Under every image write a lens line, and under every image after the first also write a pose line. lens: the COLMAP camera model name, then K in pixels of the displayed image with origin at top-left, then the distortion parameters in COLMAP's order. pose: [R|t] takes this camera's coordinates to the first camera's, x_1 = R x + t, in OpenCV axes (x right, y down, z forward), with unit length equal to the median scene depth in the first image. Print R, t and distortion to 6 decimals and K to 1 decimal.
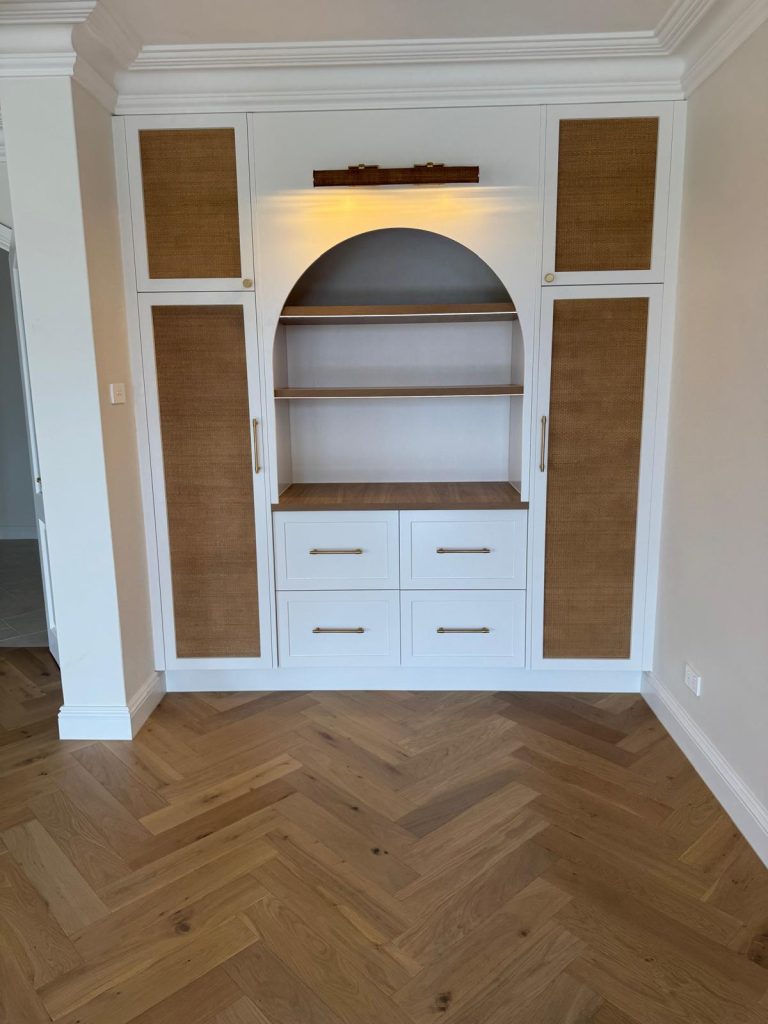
lens RADIAL K [[729.2, 0, 383.1], [0, 729.2, 511.5], [0, 0, 1]] dist [0.005082, -0.017318]
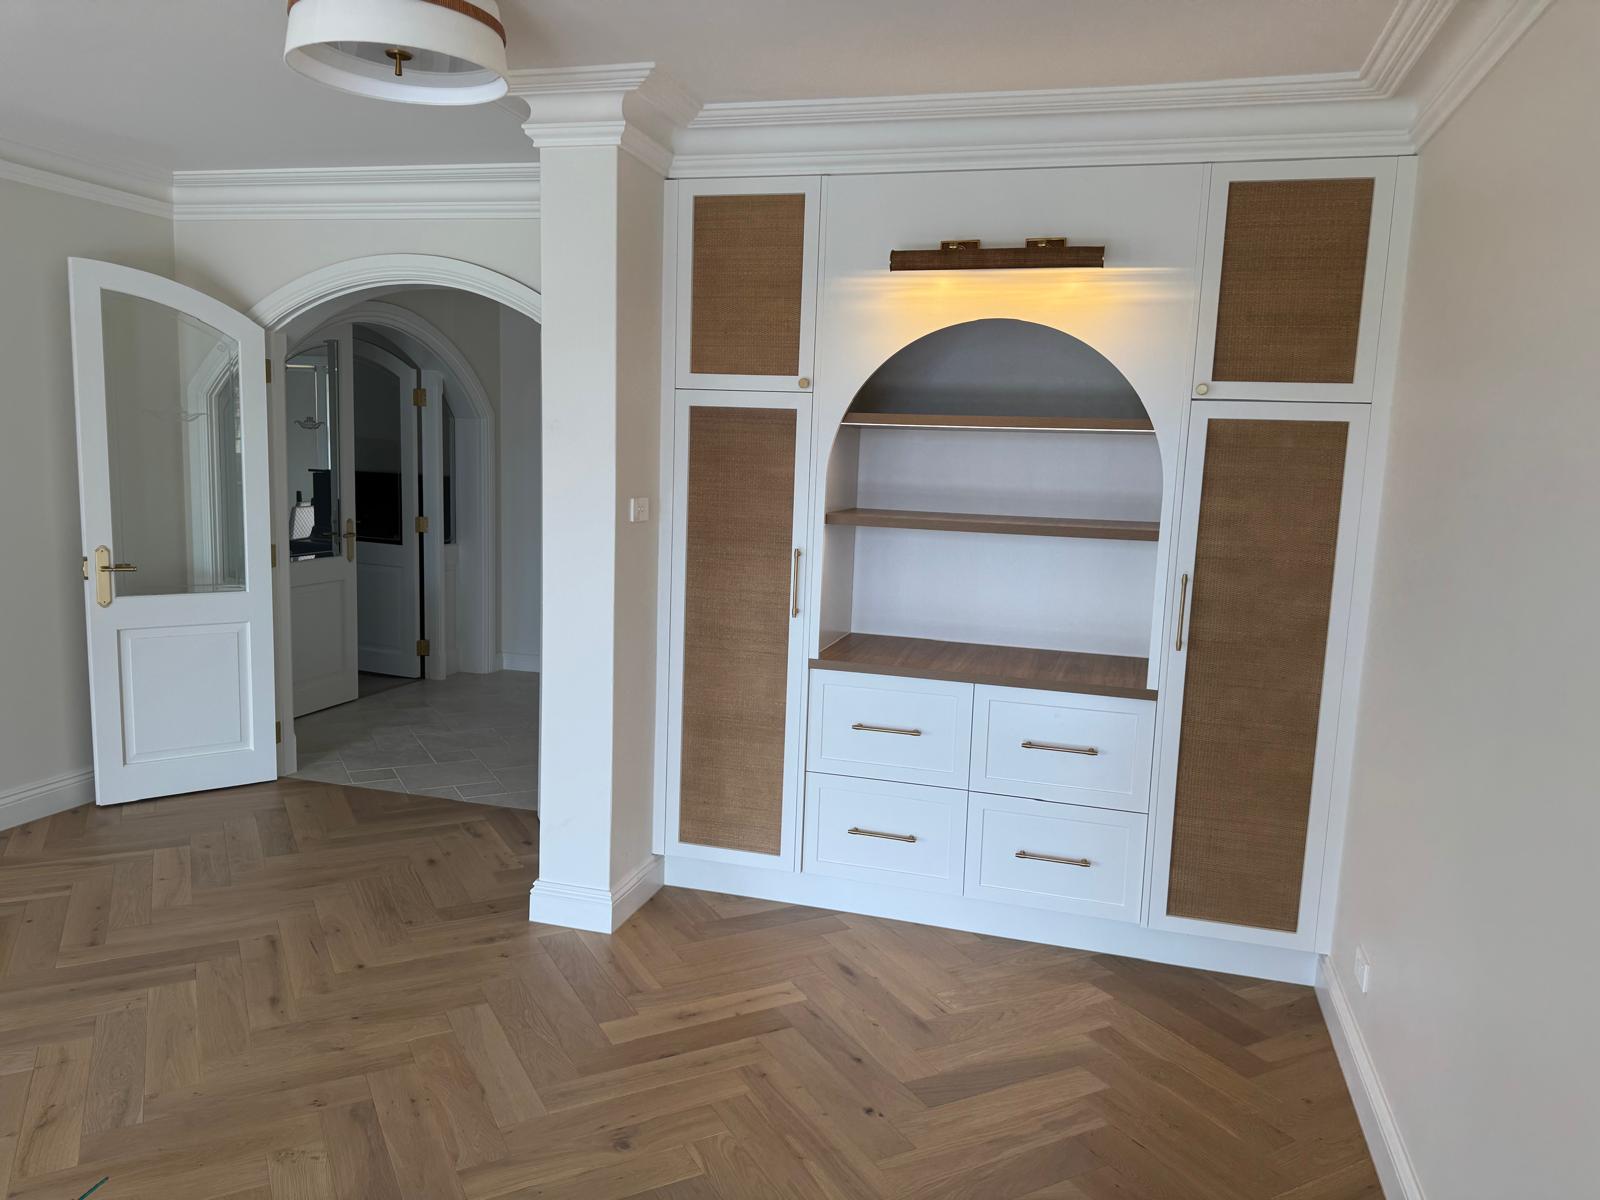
lens RADIAL K [[1139.4, 0, 797.7], [0, 1139.4, 604.4], [0, 0, 1]] dist [0.005082, -0.017318]
pose [[0.965929, 0.085991, -0.244105, 0.133304], [-0.099848, 0.993987, -0.044950, -0.012579], [0.238772, 0.067792, 0.968706, -0.196119]]
